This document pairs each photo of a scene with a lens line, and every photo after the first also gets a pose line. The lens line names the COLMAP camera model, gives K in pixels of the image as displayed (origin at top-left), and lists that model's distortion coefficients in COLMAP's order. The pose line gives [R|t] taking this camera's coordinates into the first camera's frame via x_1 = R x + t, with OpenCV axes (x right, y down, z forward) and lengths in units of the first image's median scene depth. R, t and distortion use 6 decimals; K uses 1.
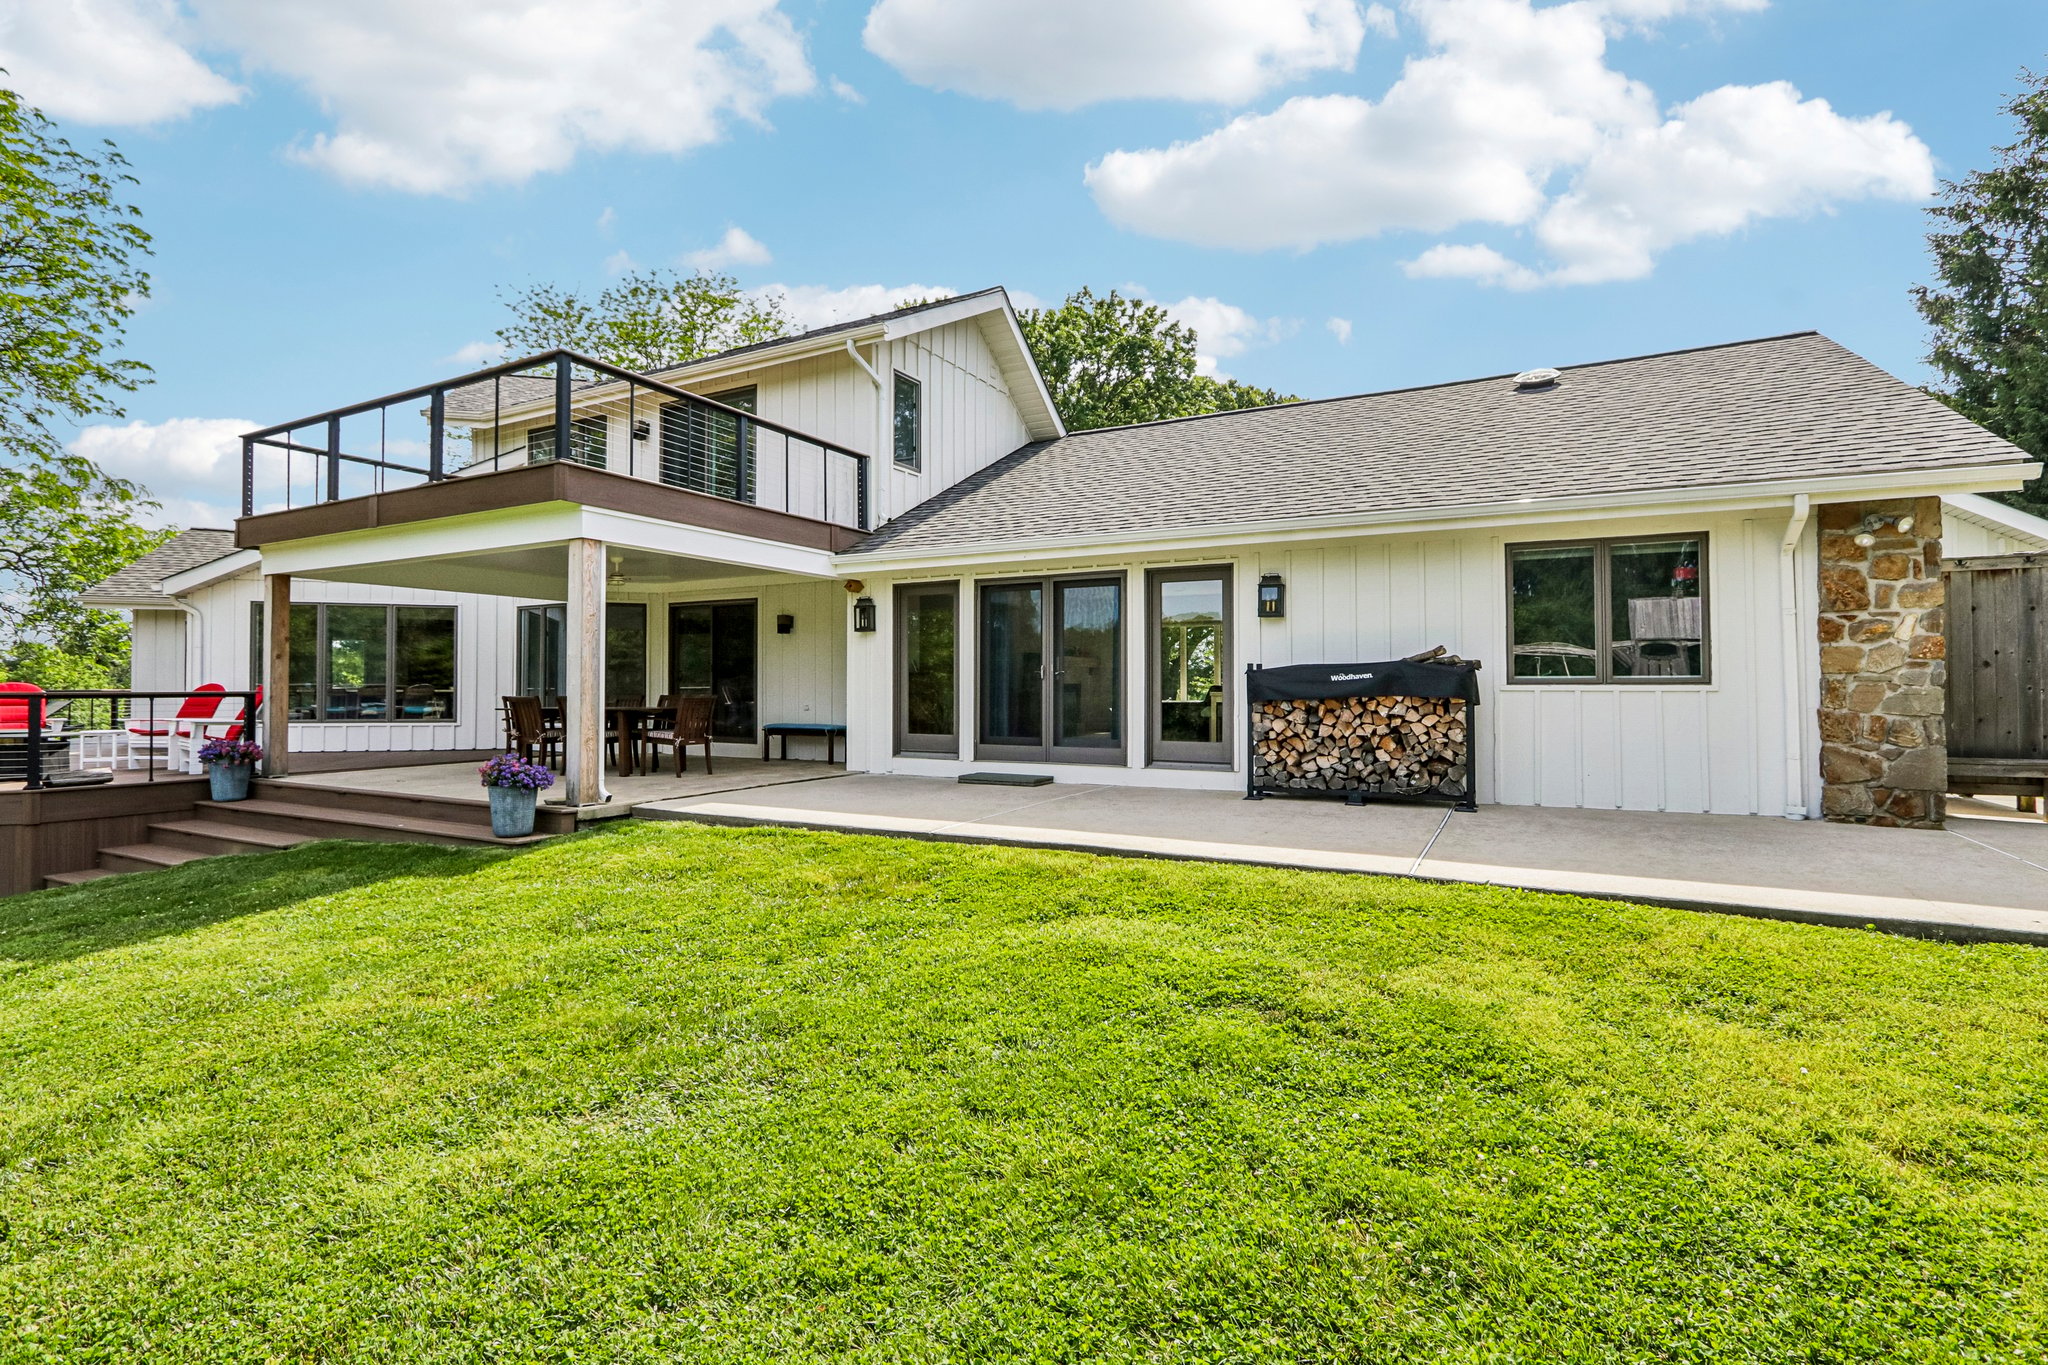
lens RADIAL K [[958.8, 0, 1028.6], [0, 958.8, 667.4], [0, 0, 1]] dist [-0.016723, 0.000228]
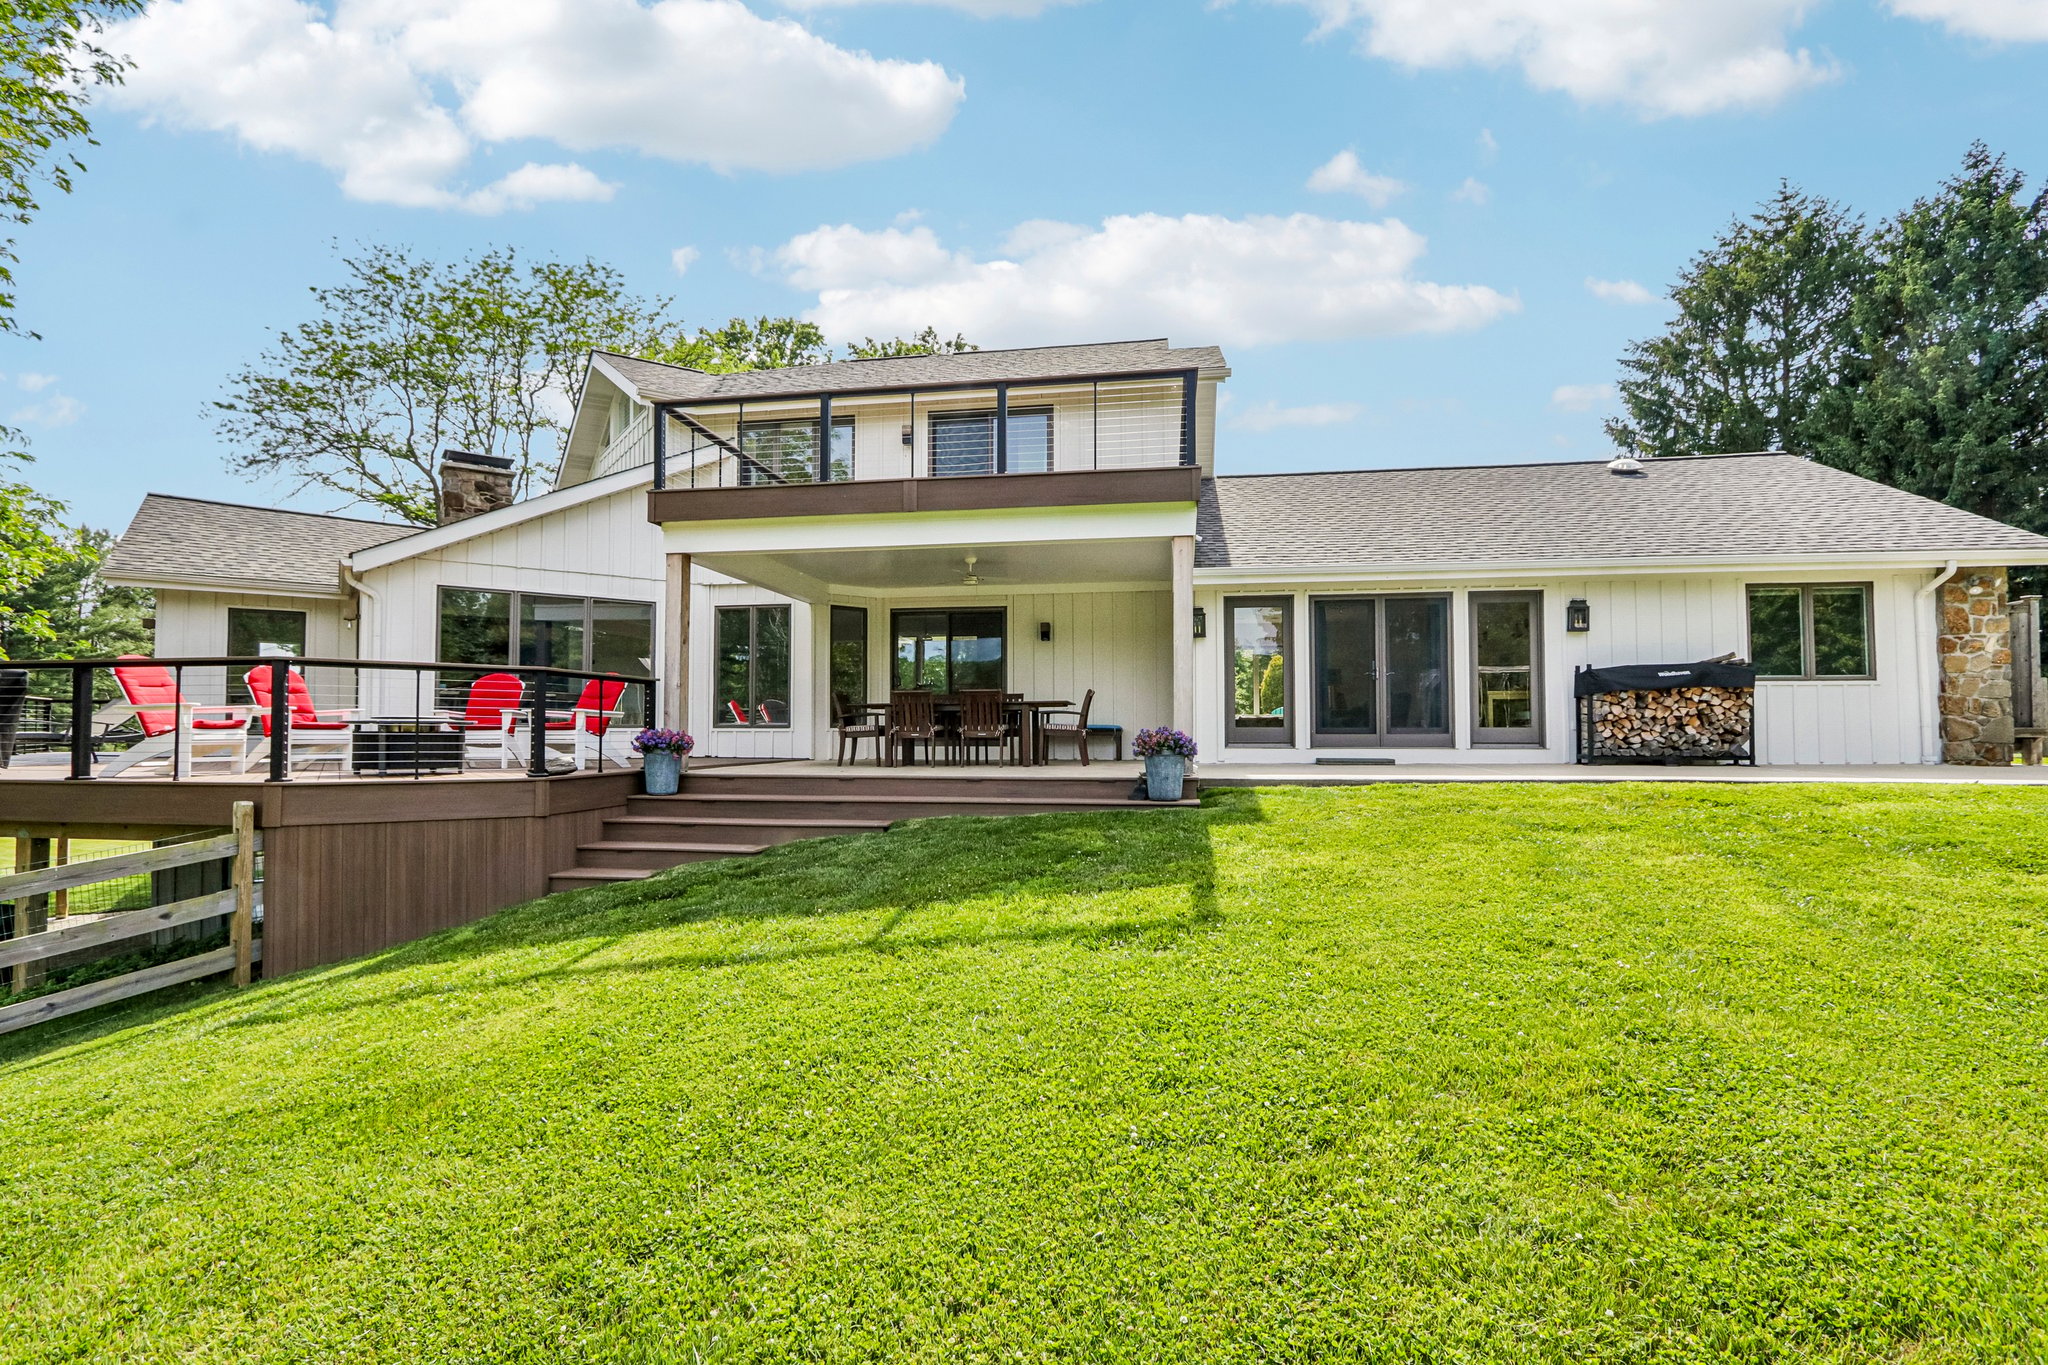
lens RADIAL K [[967.3, 0, 1024.0], [0, 967.3, 682.5], [0, 0, 1]] dist [-0.012743, 0.000307]
pose [[0.942718, 0.015464, 0.333232, -1.019799], [-0.005901, 0.999542, -0.029691, 0.069960], [-0.333539, 0.026024, 0.942377, -0.004896]]
